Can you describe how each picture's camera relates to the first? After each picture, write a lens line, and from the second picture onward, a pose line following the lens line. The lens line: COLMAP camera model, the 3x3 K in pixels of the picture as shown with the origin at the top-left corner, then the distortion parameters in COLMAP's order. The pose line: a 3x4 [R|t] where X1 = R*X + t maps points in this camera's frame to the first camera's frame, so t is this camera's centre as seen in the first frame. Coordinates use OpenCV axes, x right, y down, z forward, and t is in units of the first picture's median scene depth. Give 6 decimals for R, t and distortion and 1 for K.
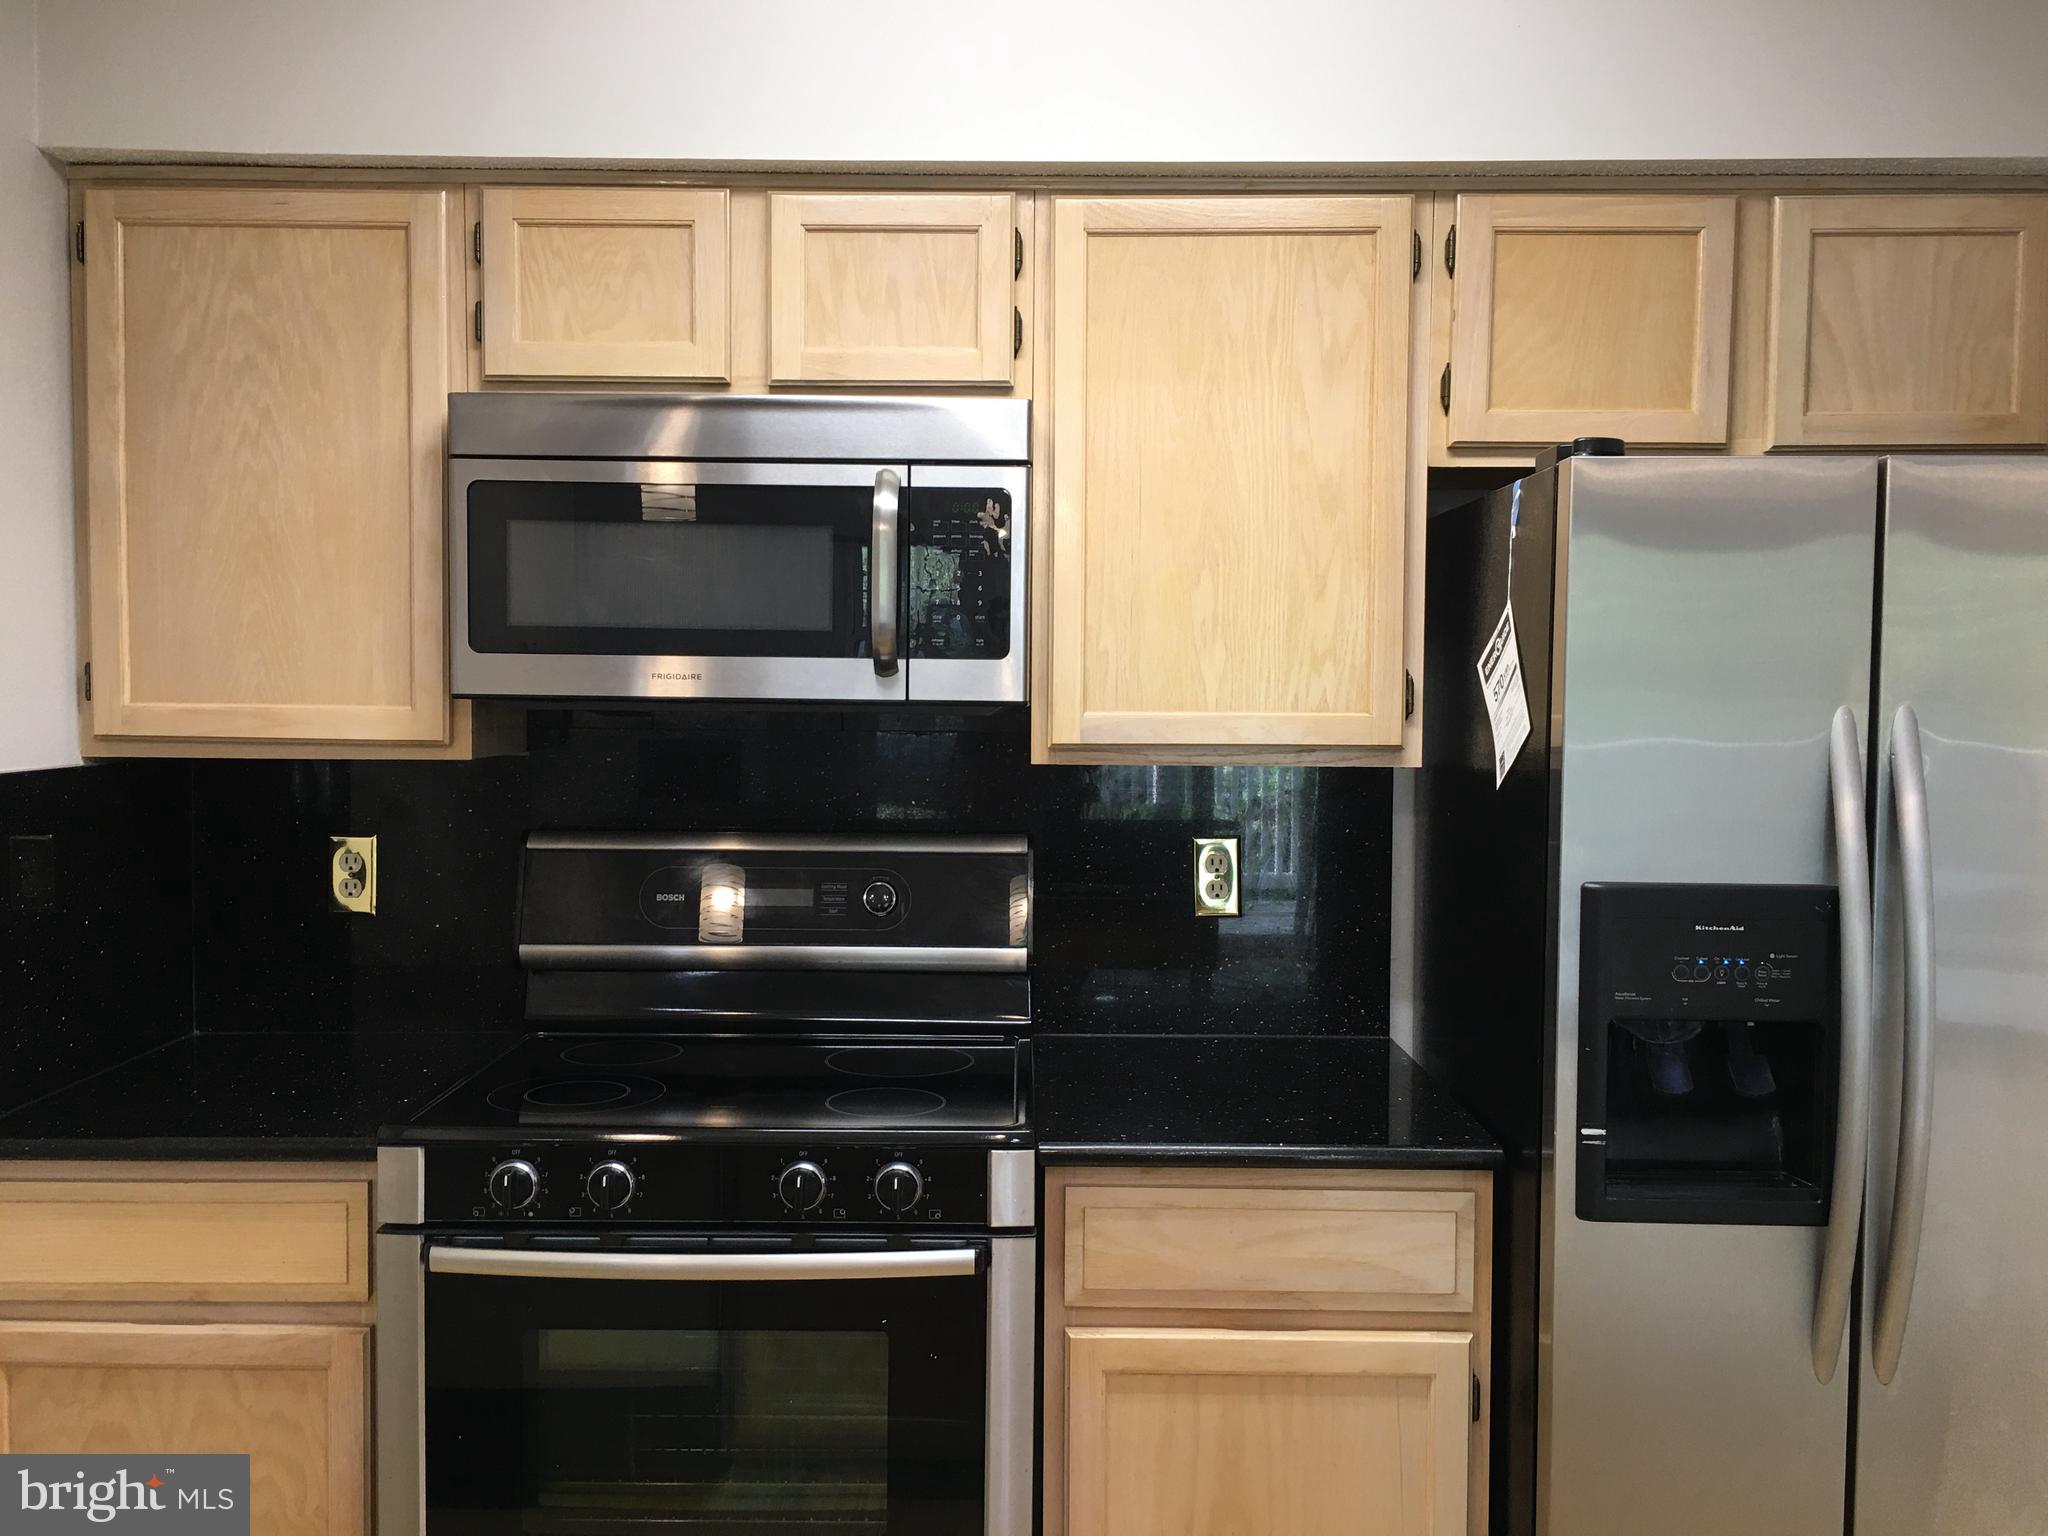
lens RADIAL K [[1745.1, 0, 1011.5], [0, 1745.1, 759.9], [0, 0, 1]] dist [0.063666, -0.053414]
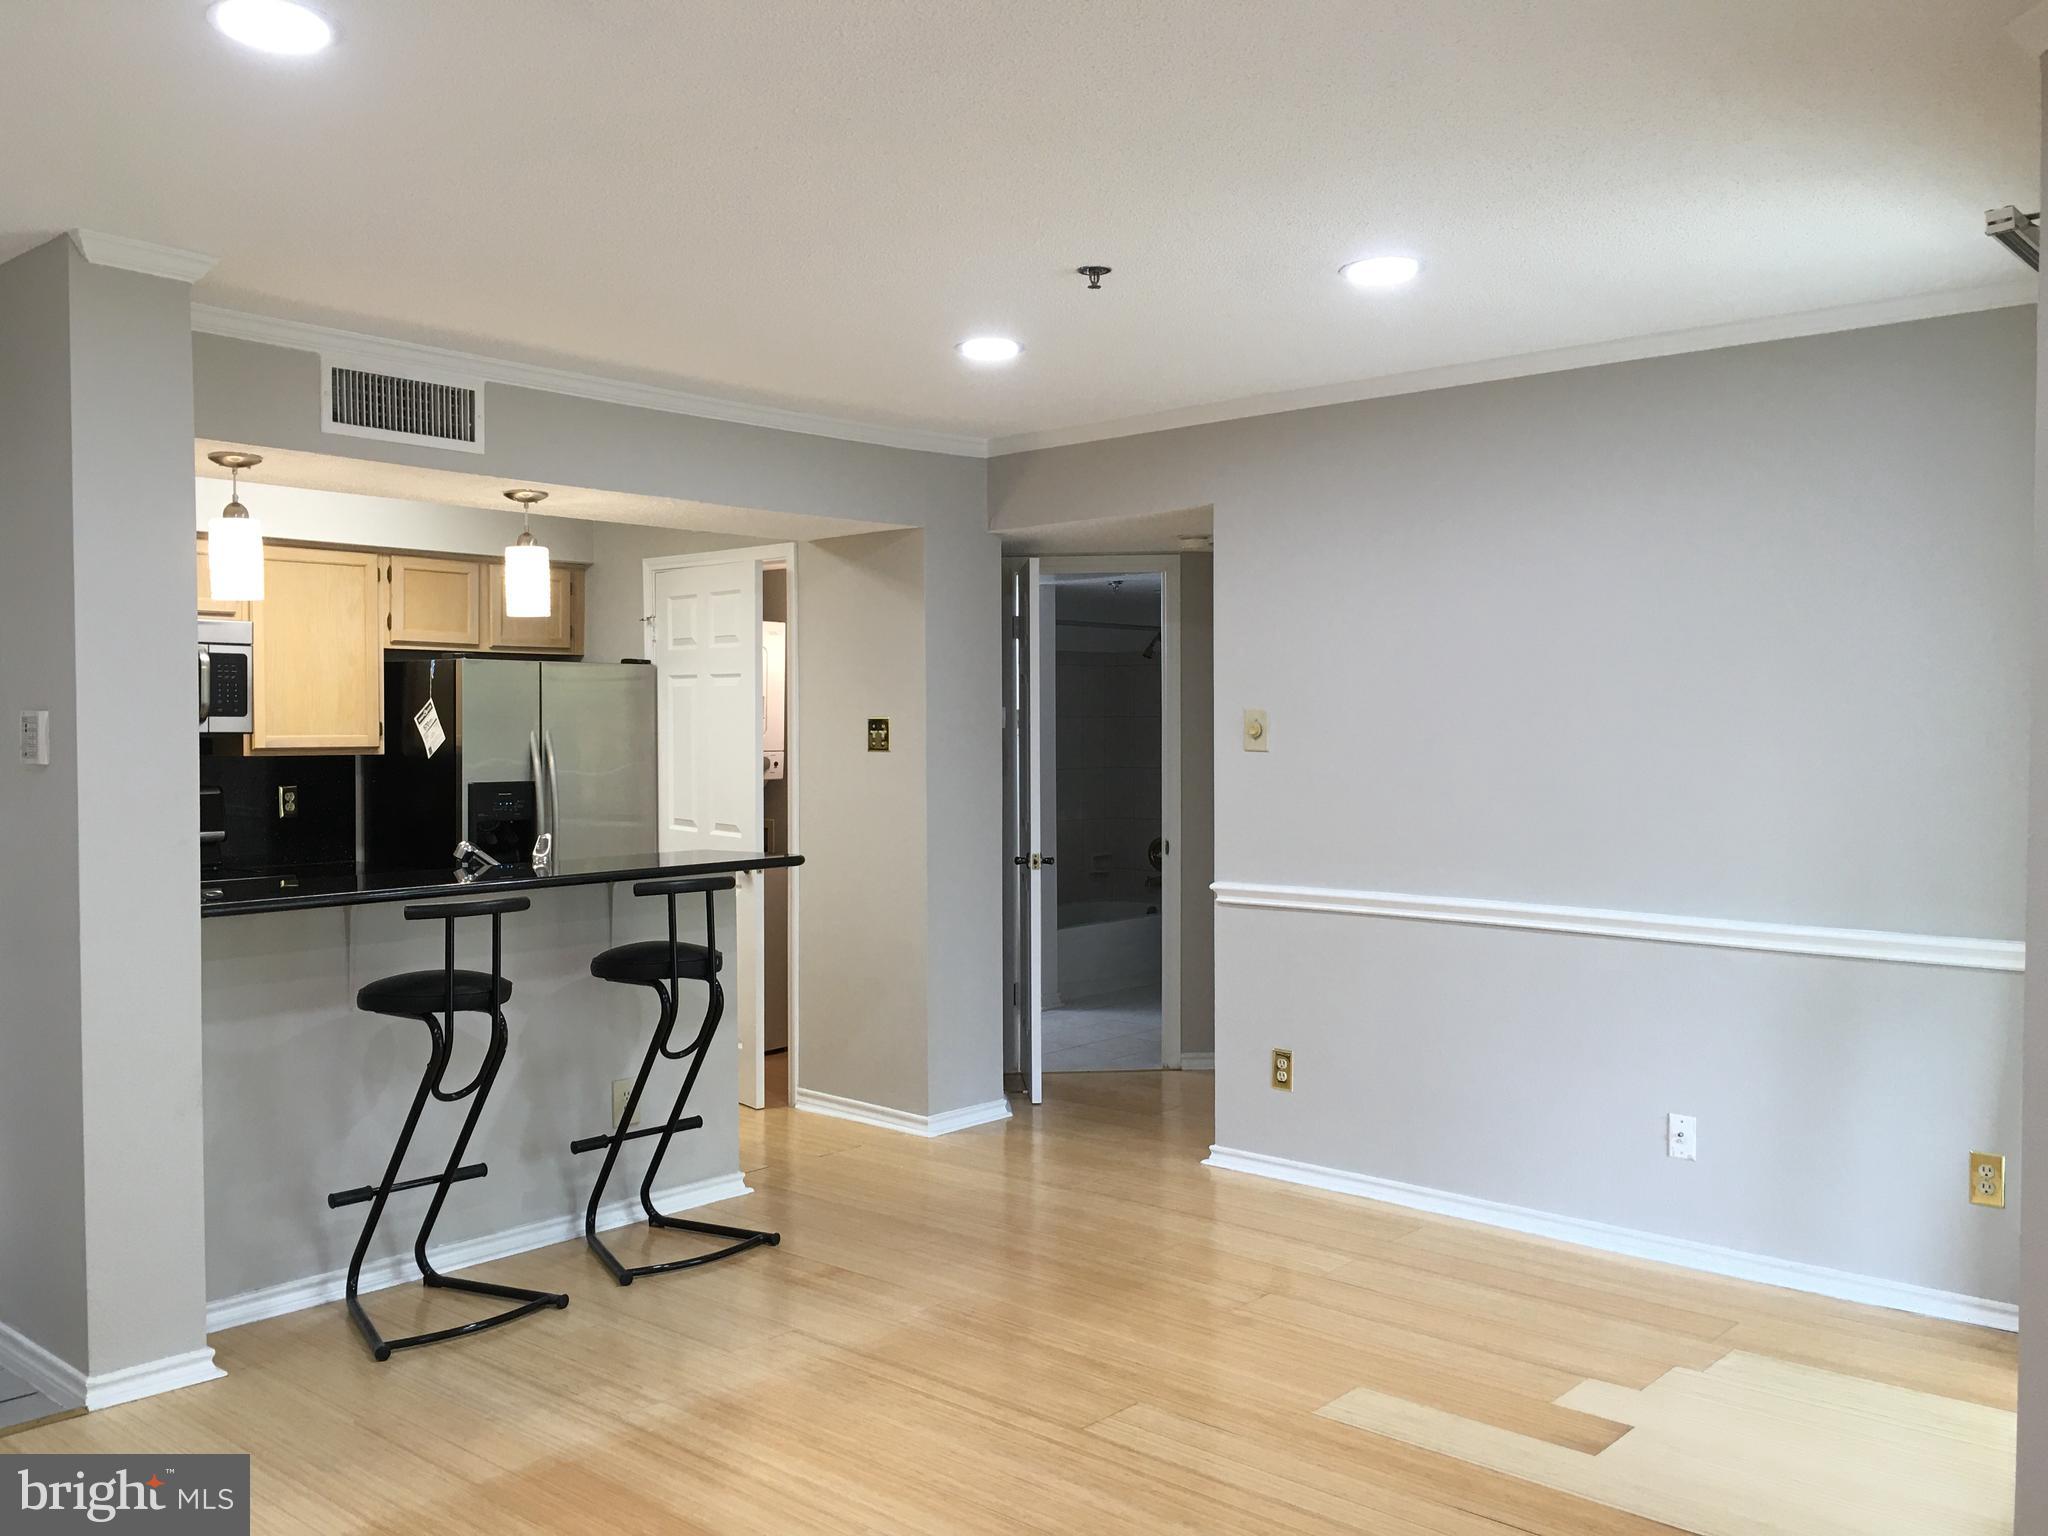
lens RADIAL K [[1745.1, 0, 1018.6], [0, 1745.1, 746.9], [0, 0, 1]] dist [0.063666, -0.053414]
pose [[0.669405, -0.016125, 0.742723, -1.211562], [0.037859, 0.999206, -0.012429, 0.067889], [-0.741932, 0.036439, 0.669484, -1.690285]]
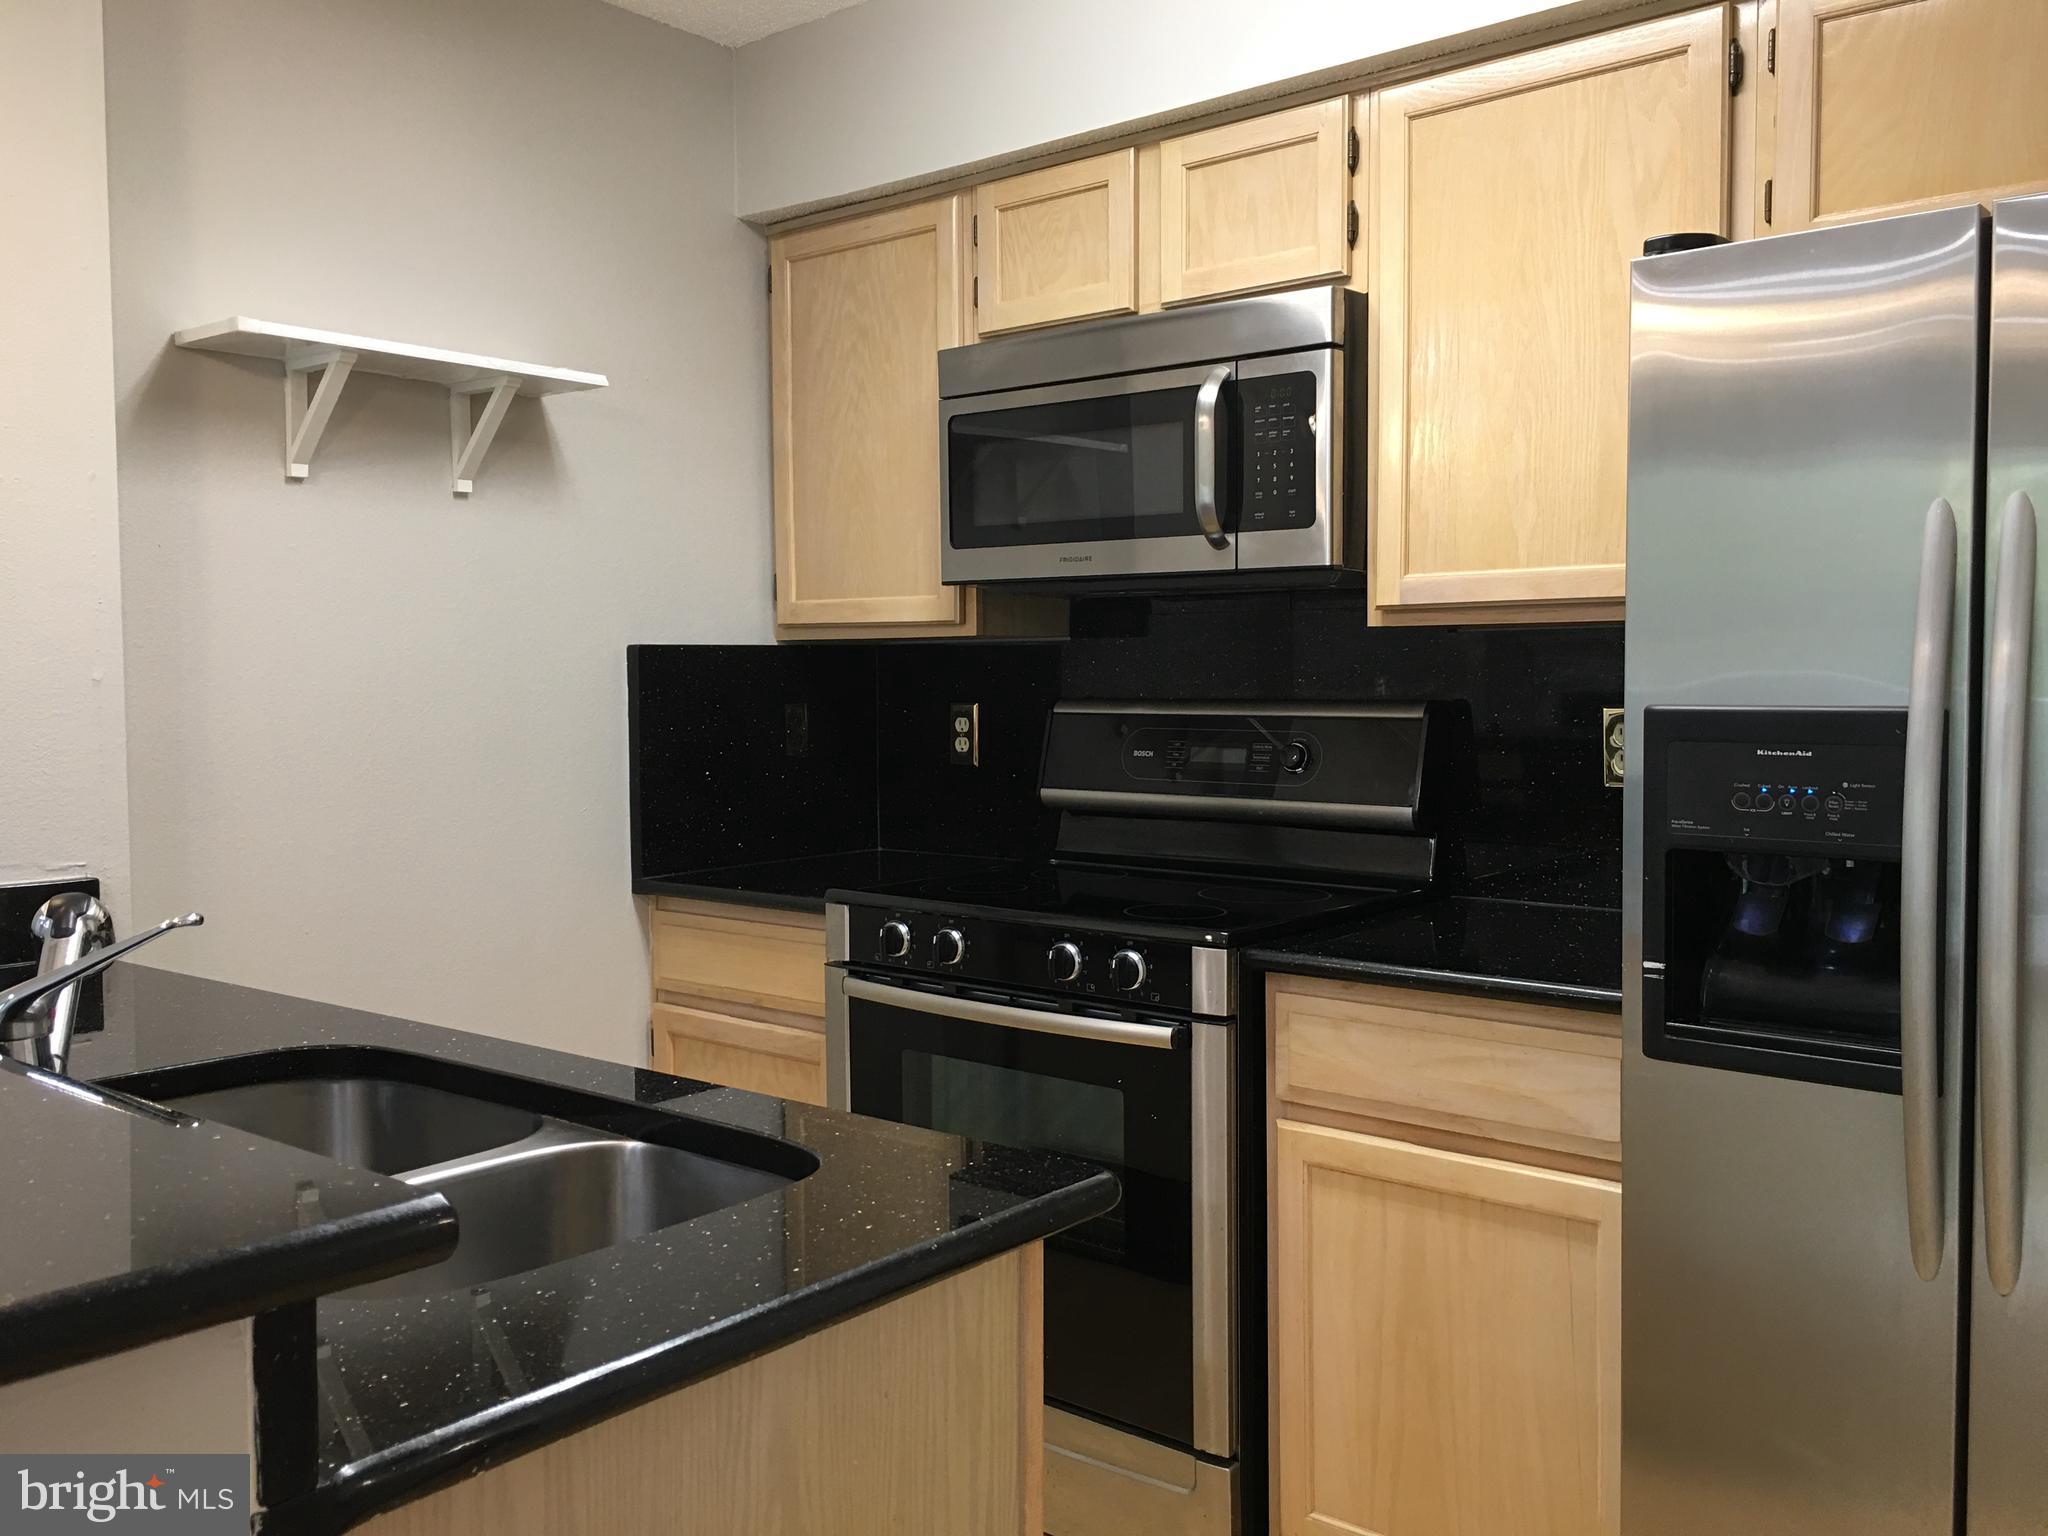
lens RADIAL K [[1745.1, 0, 1010.3], [0, 1745.1, 760.1], [0, 0, 1]] dist [0.063666, -0.053414]
pose [[0.768735, 0.021009, -0.639223, 0.546856], [-0.015159, 0.999778, 0.014630, 0.074040], [0.639388, -0.001557, 0.768882, 0.032452]]
